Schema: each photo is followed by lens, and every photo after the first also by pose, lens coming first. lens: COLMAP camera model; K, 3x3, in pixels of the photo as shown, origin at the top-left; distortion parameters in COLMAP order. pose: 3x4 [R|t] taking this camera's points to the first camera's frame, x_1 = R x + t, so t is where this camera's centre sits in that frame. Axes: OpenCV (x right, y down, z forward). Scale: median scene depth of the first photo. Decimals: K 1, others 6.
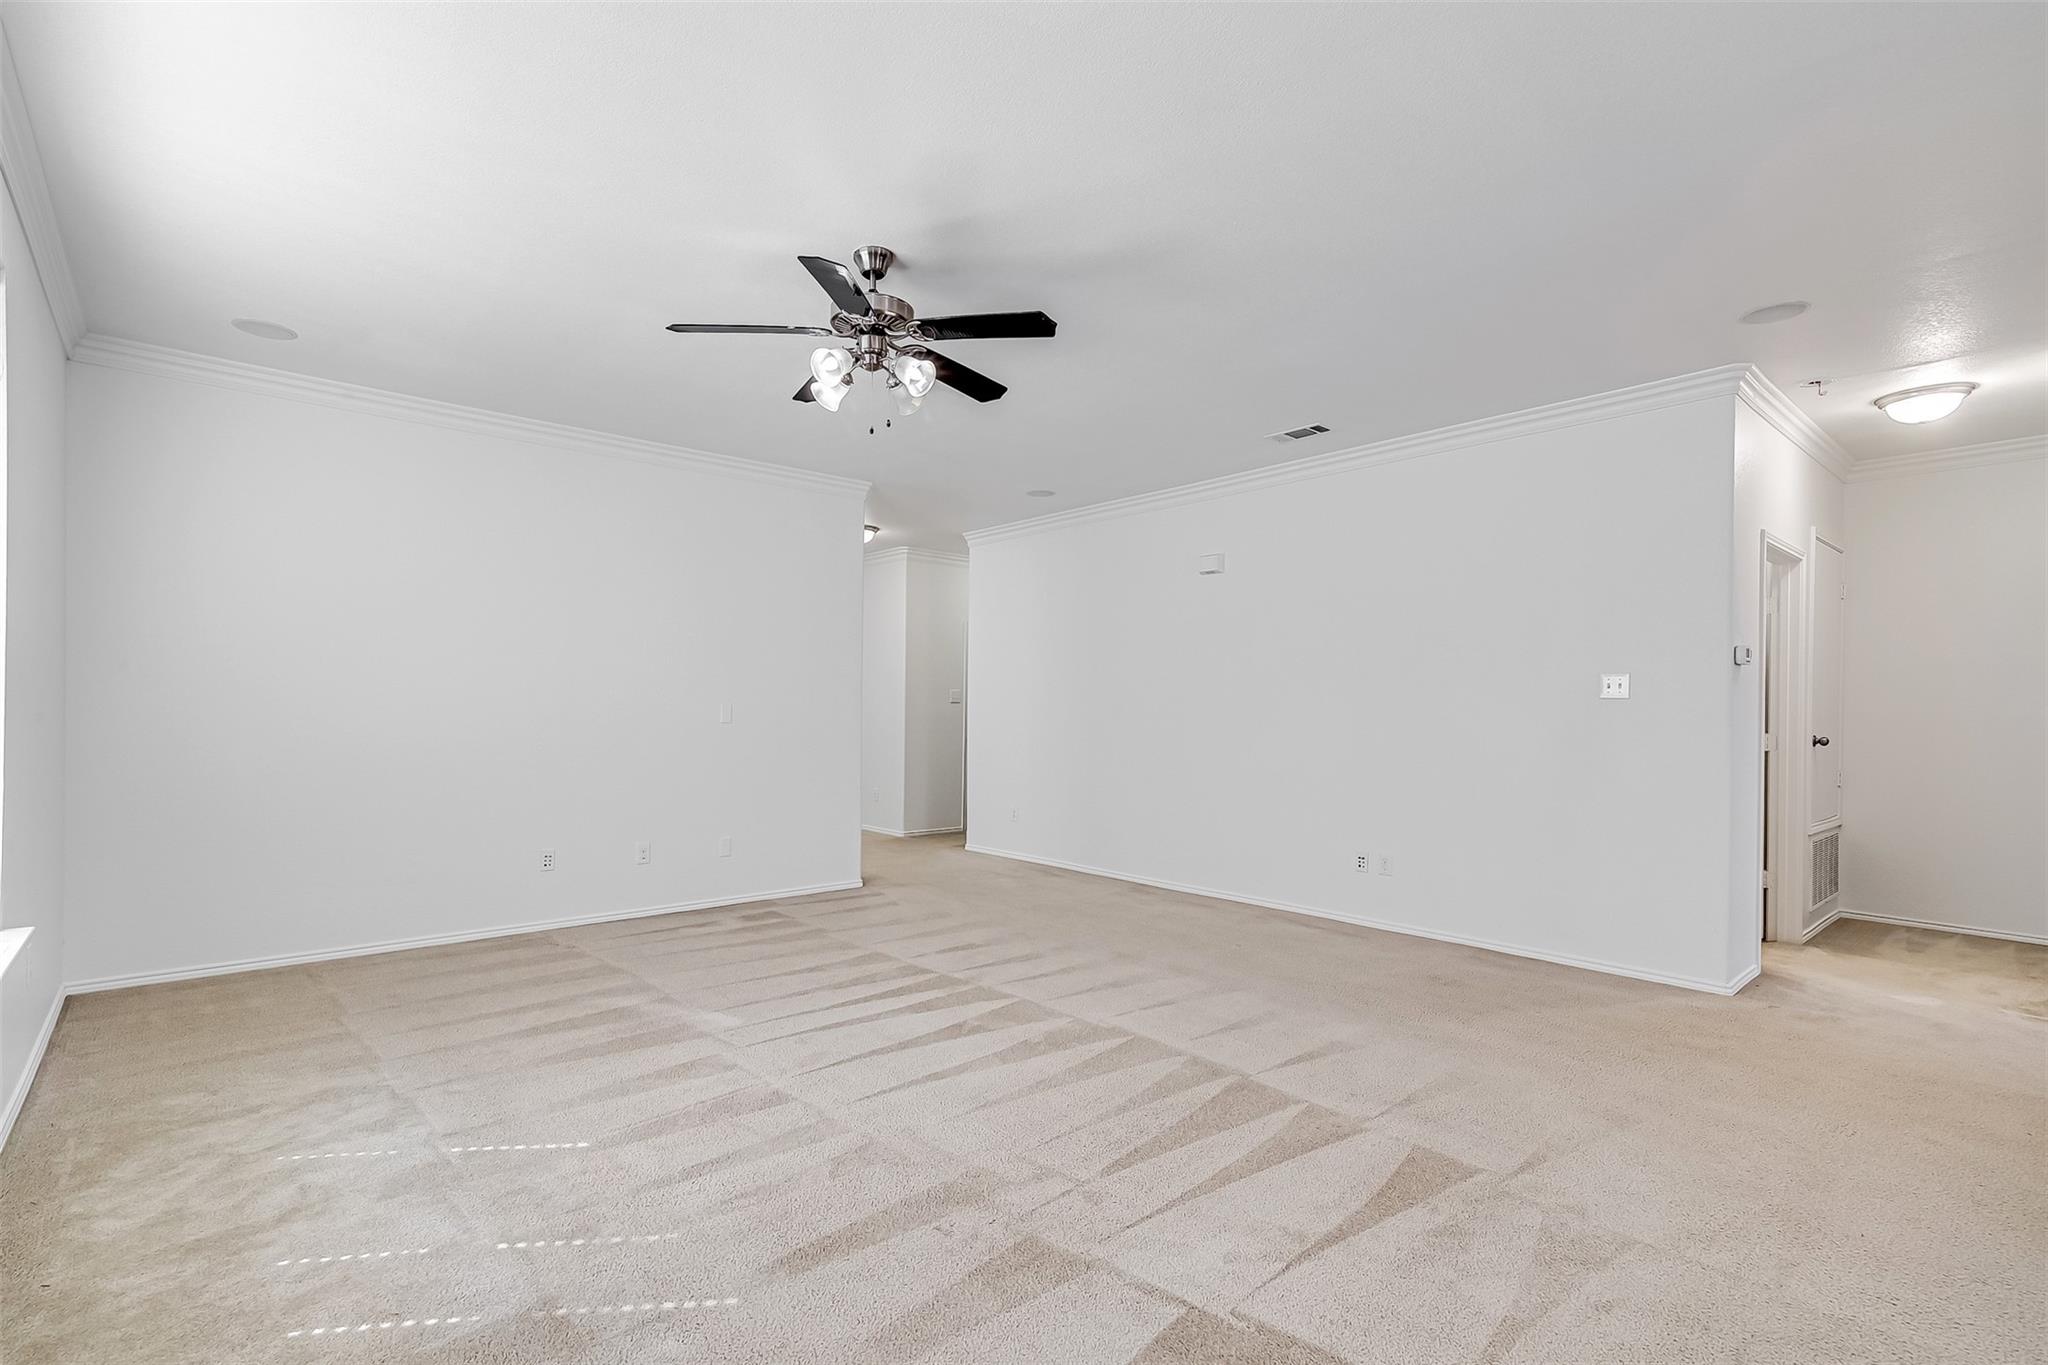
lens RADIAL K [[946.6, 0, 992.8], [0, 946.6, 681.2], [0, 0, 1]] dist [0.002982, 0.000158]
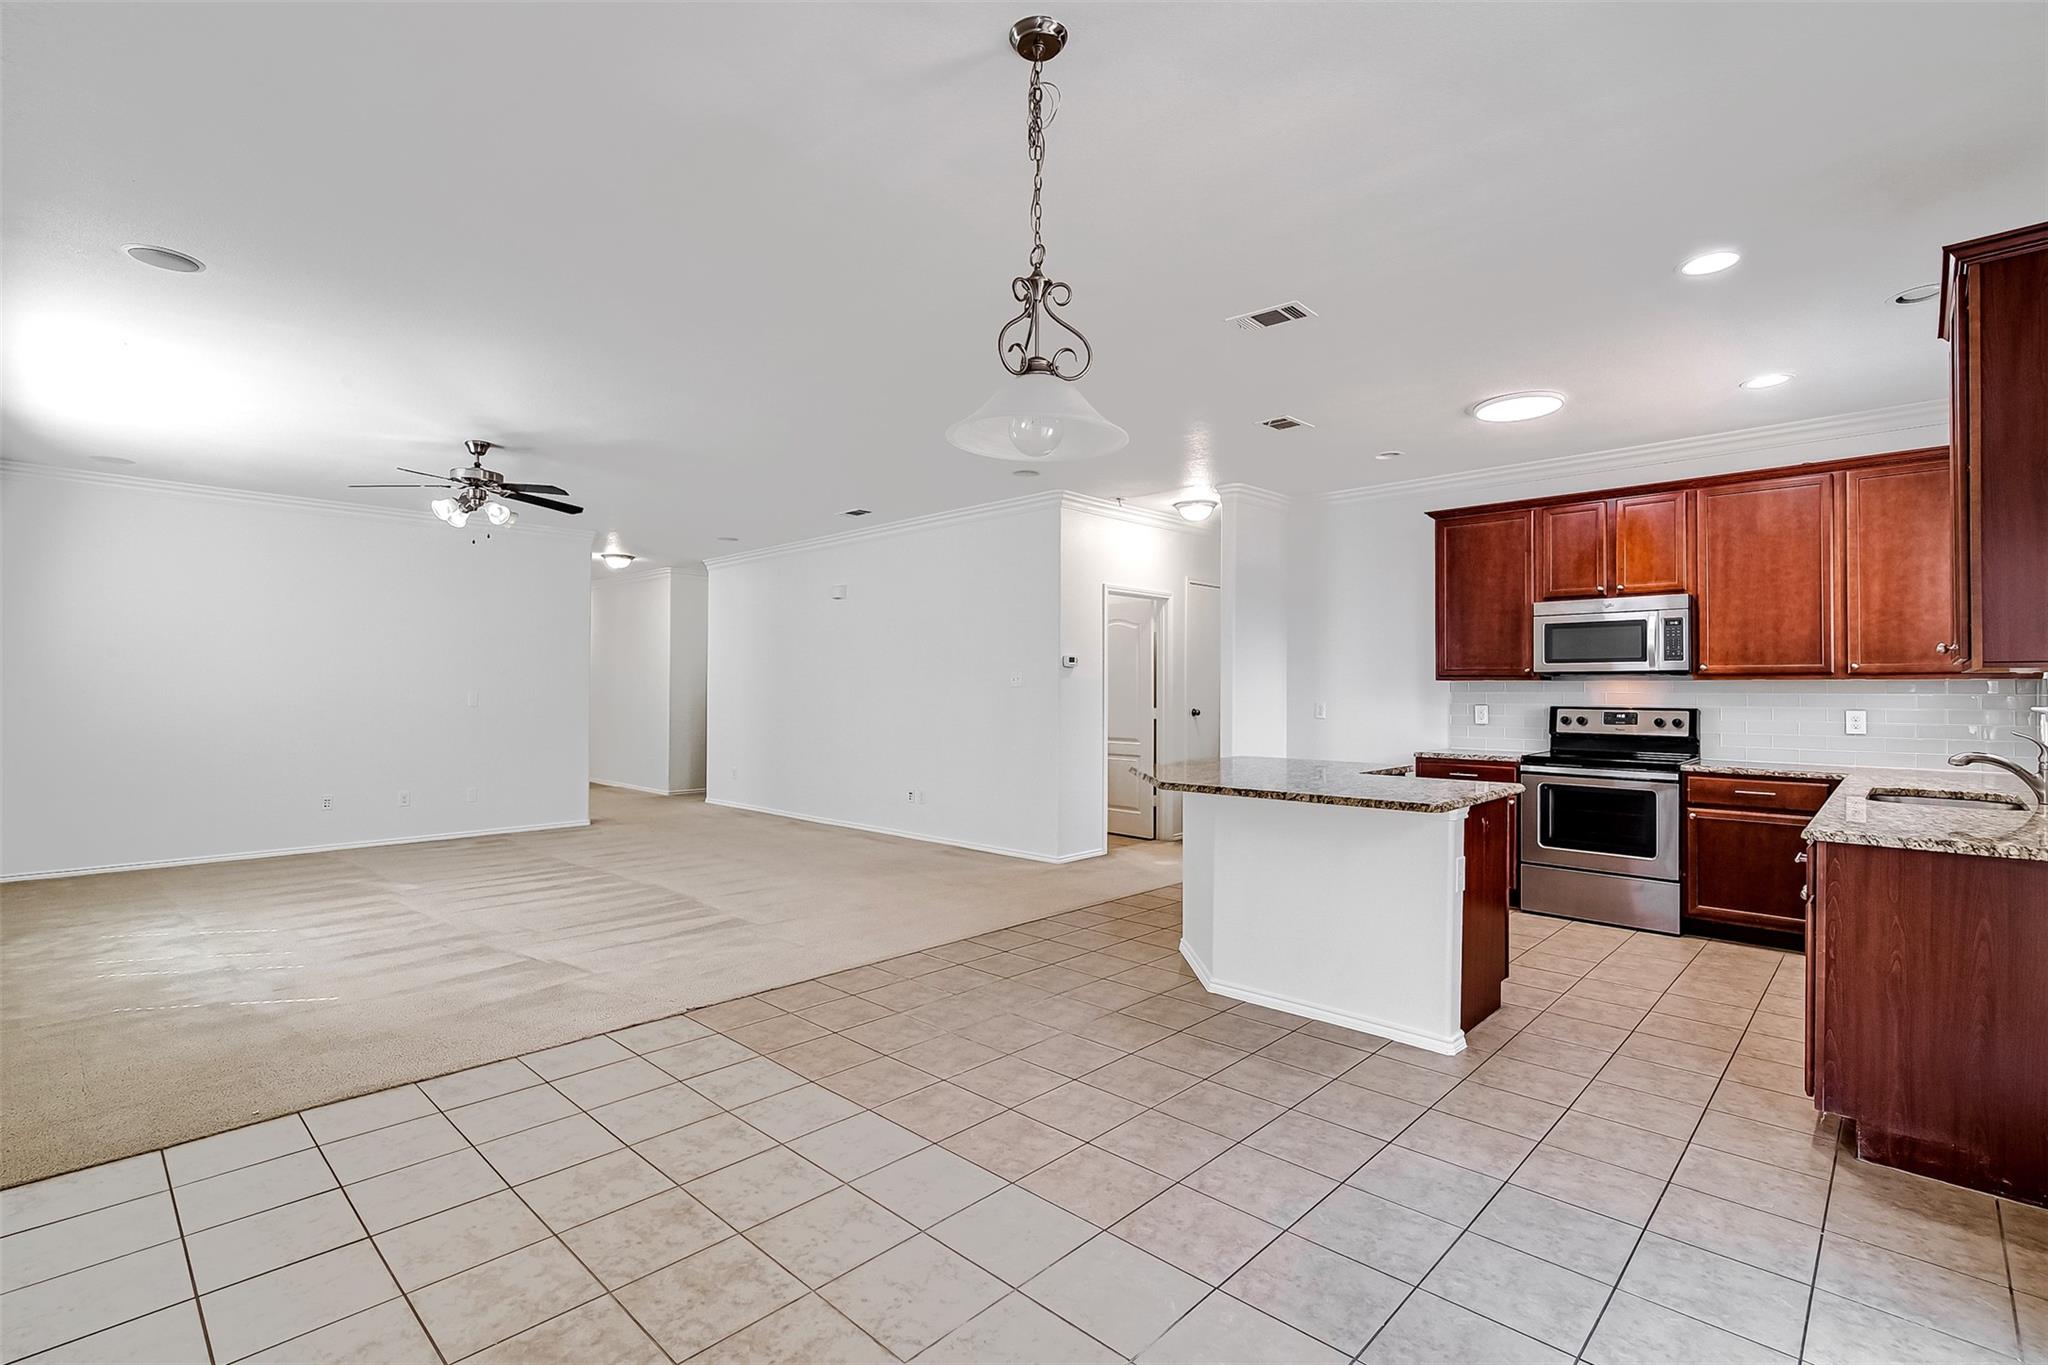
lens RADIAL K [[929.6, 0, 1015.4], [0, 929.6, 650.5], [0, 0, 1]] dist [-0.004028, -0.000264]
pose [[0.995092, -0.002439, 0.098926, 0.510867], [0.003859, 0.999892, -0.014165, -0.022405], [-0.098881, 0.014478, 0.994994, -0.602915]]
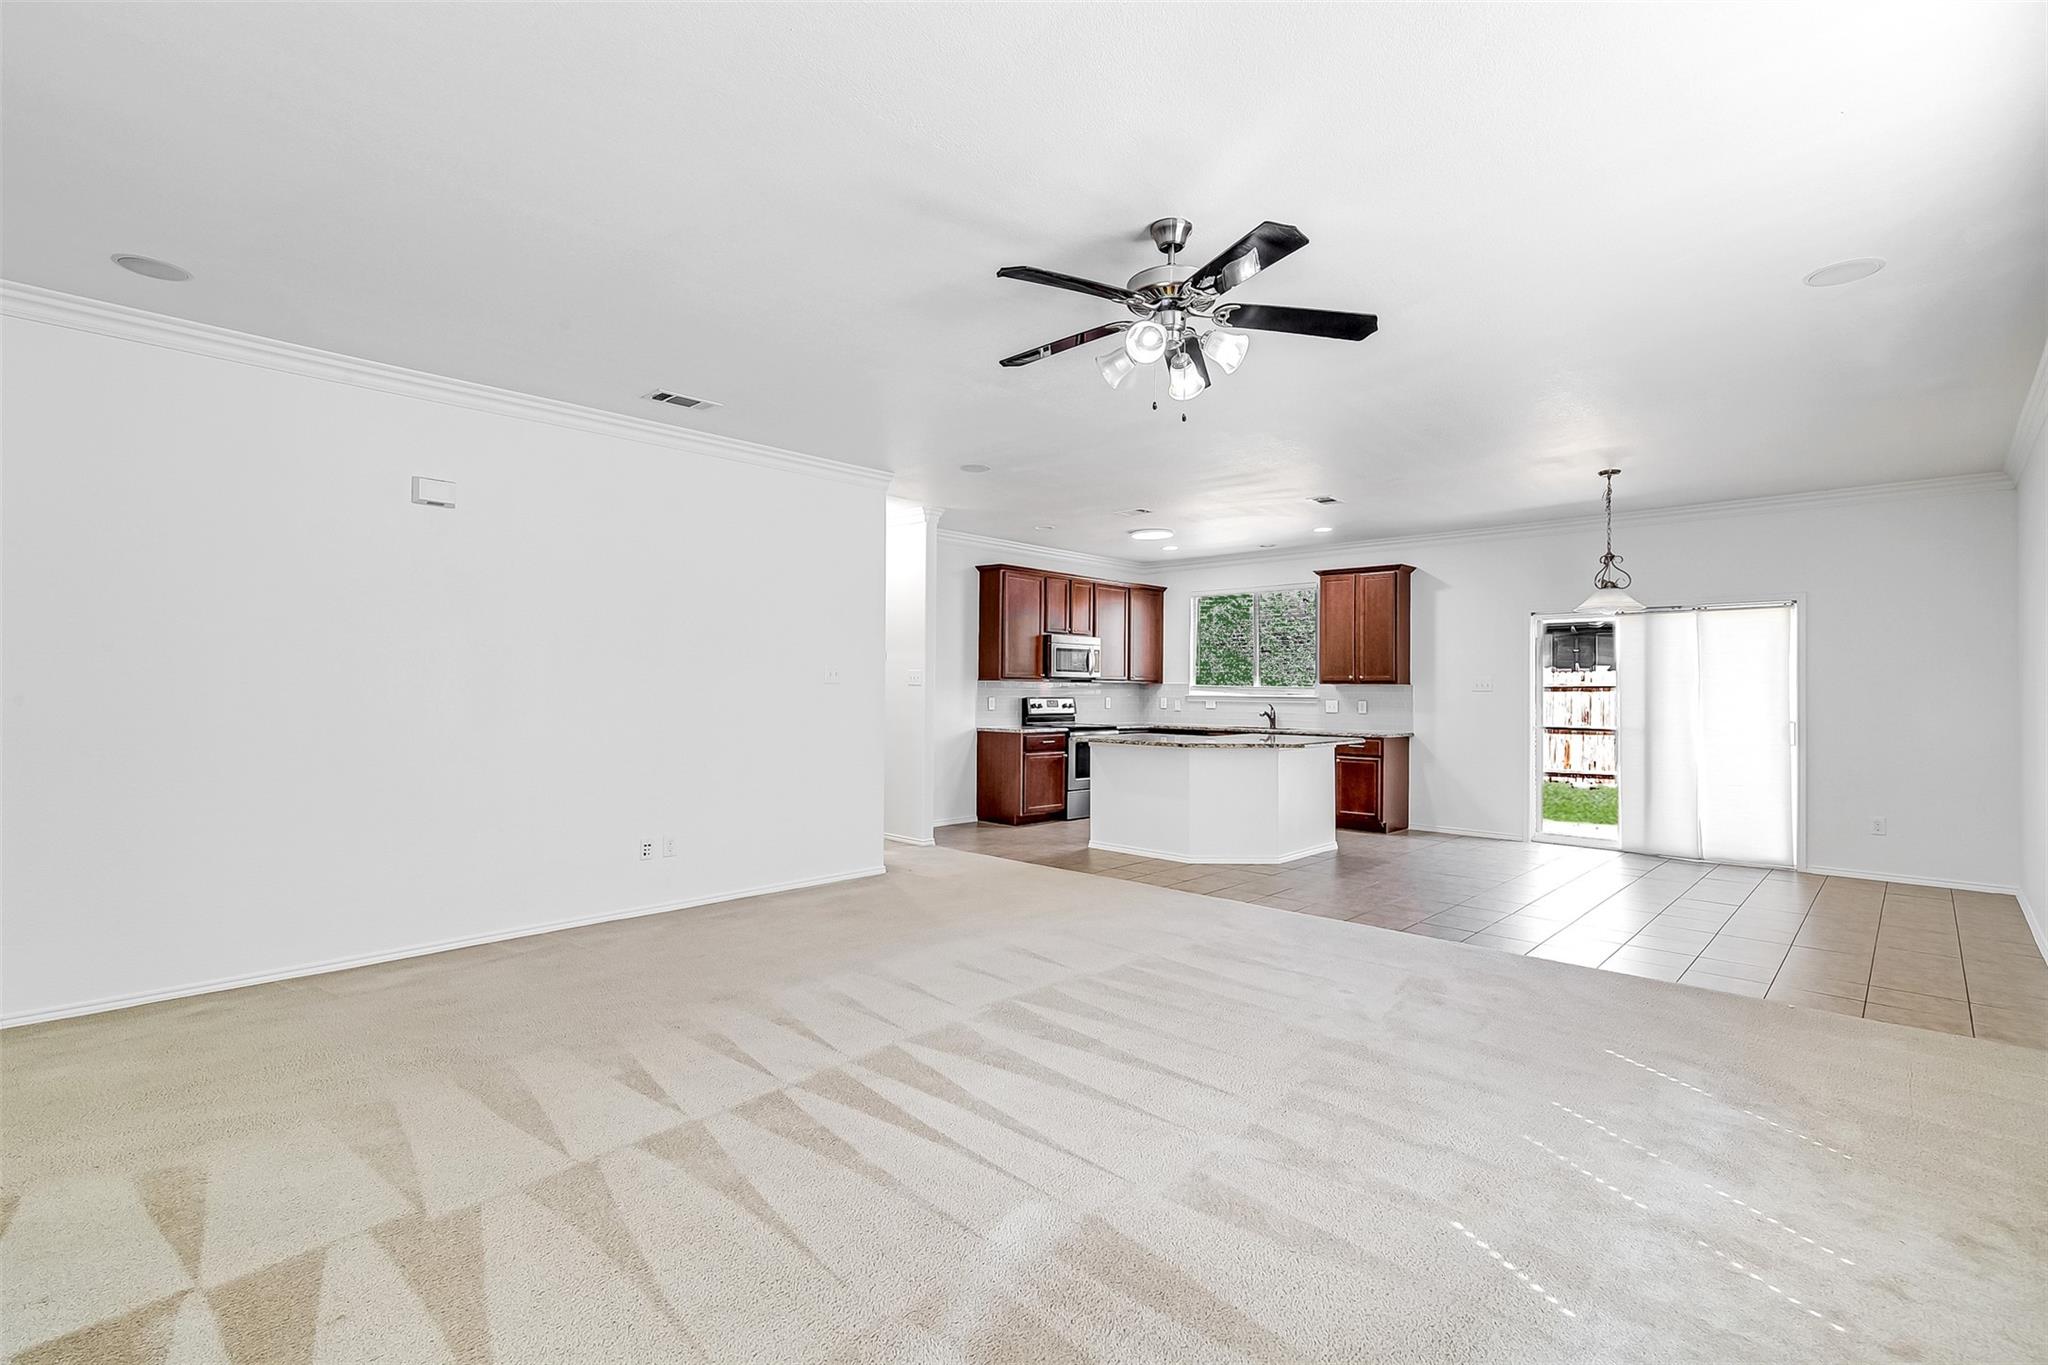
lens RADIAL K [[946.6, 0, 992.8], [0, 946.6, 681.2], [0, 0, 1]] dist [0.002982, 0.000158]
pose [[-0.093794, -0.004024, 0.995583, -0.757700], [-0.035191, 0.999380, 0.000724, 0.004537], [-0.994969, -0.034967, -0.093878, 0.917326]]
